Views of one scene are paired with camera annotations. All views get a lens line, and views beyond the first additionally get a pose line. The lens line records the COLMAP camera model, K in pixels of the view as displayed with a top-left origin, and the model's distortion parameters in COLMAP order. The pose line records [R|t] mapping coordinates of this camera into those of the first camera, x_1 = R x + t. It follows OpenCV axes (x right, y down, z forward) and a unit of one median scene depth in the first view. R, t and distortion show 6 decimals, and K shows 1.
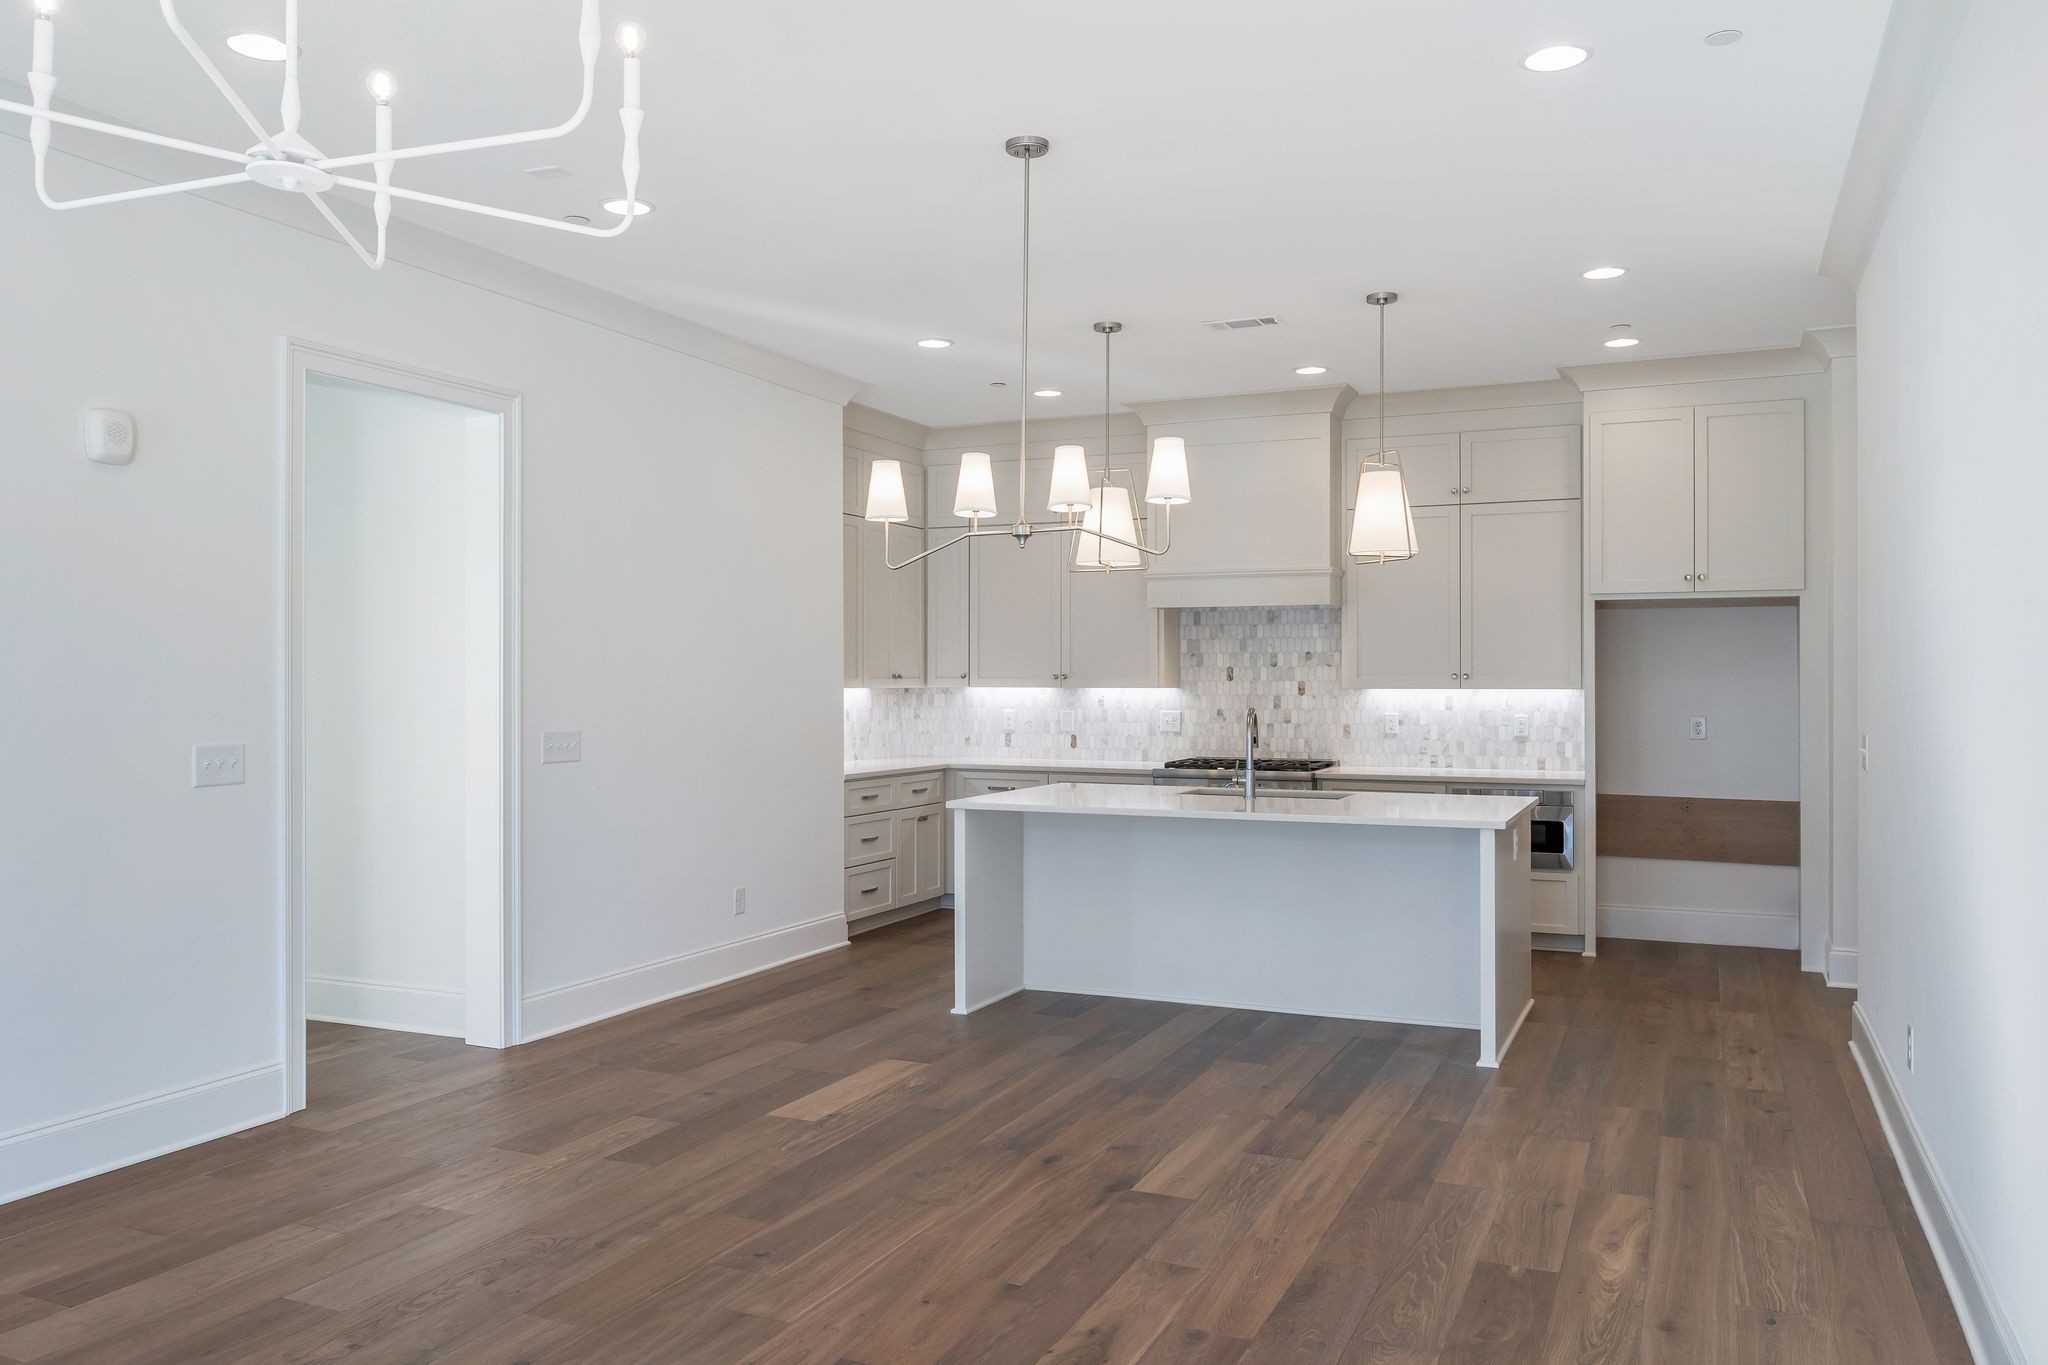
lens RADIAL K [[1498.6, 0, 1022.9], [0, 1498.6, 690.7], [0, 0, 1]] dist [-0.001994, 0.001425]
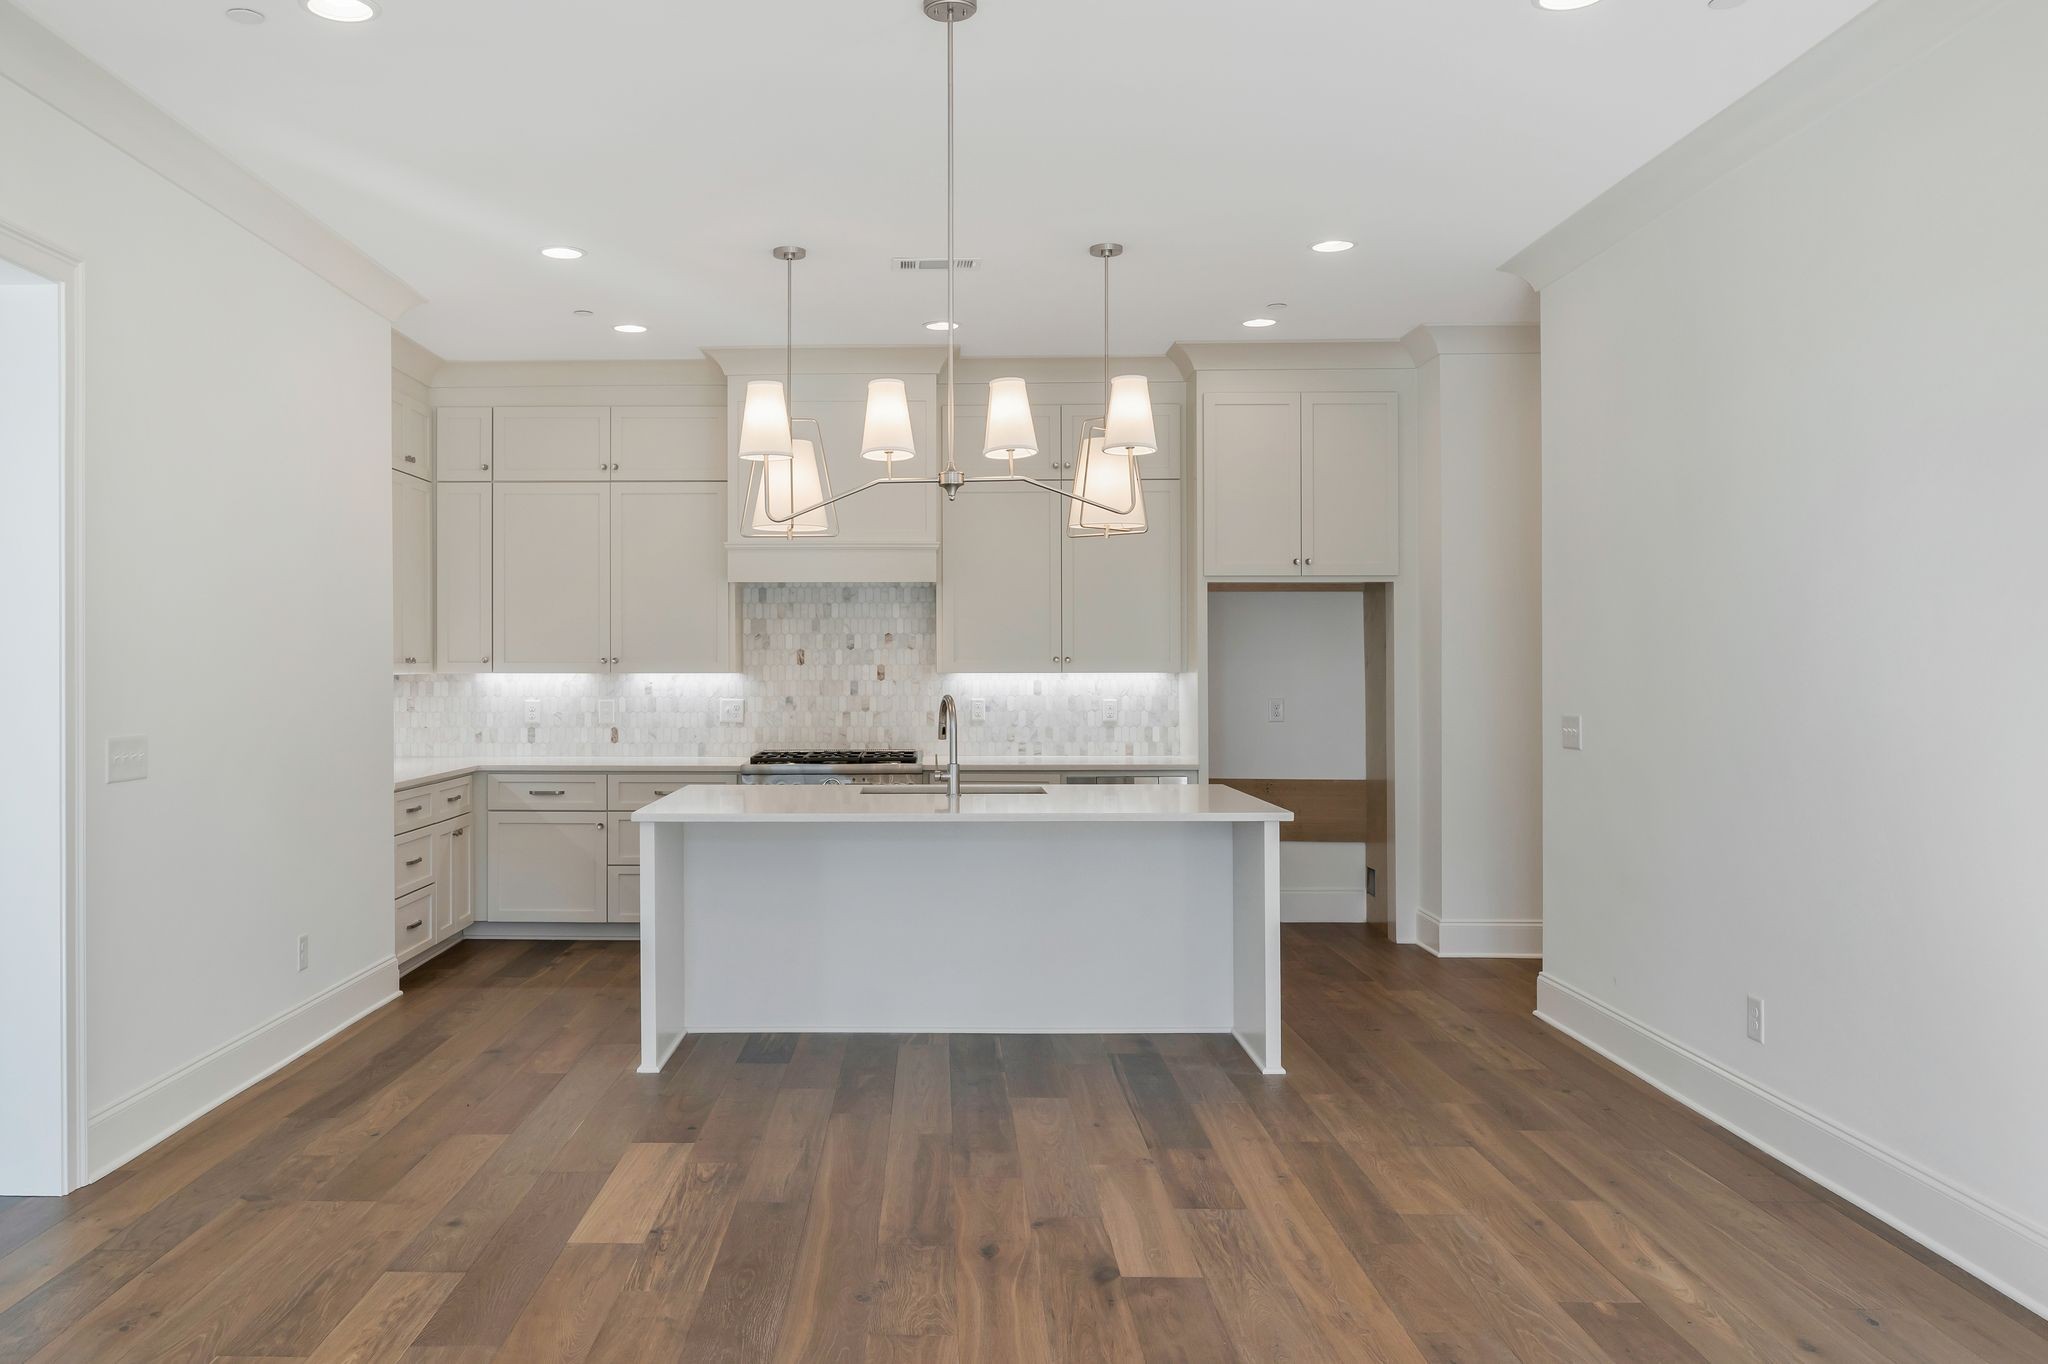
lens RADIAL K [[1552.8, 0, 903.9], [0, 1552.8, 671.4], [0, 0, 1]] dist [-0.001287, 0.000902]
pose [[0.919698, -0.003718, 0.392608, -0.179230], [0.004734, 0.999987, -0.001621, -0.000866], [-0.392597, 0.003349, 0.919705, 0.121010]]
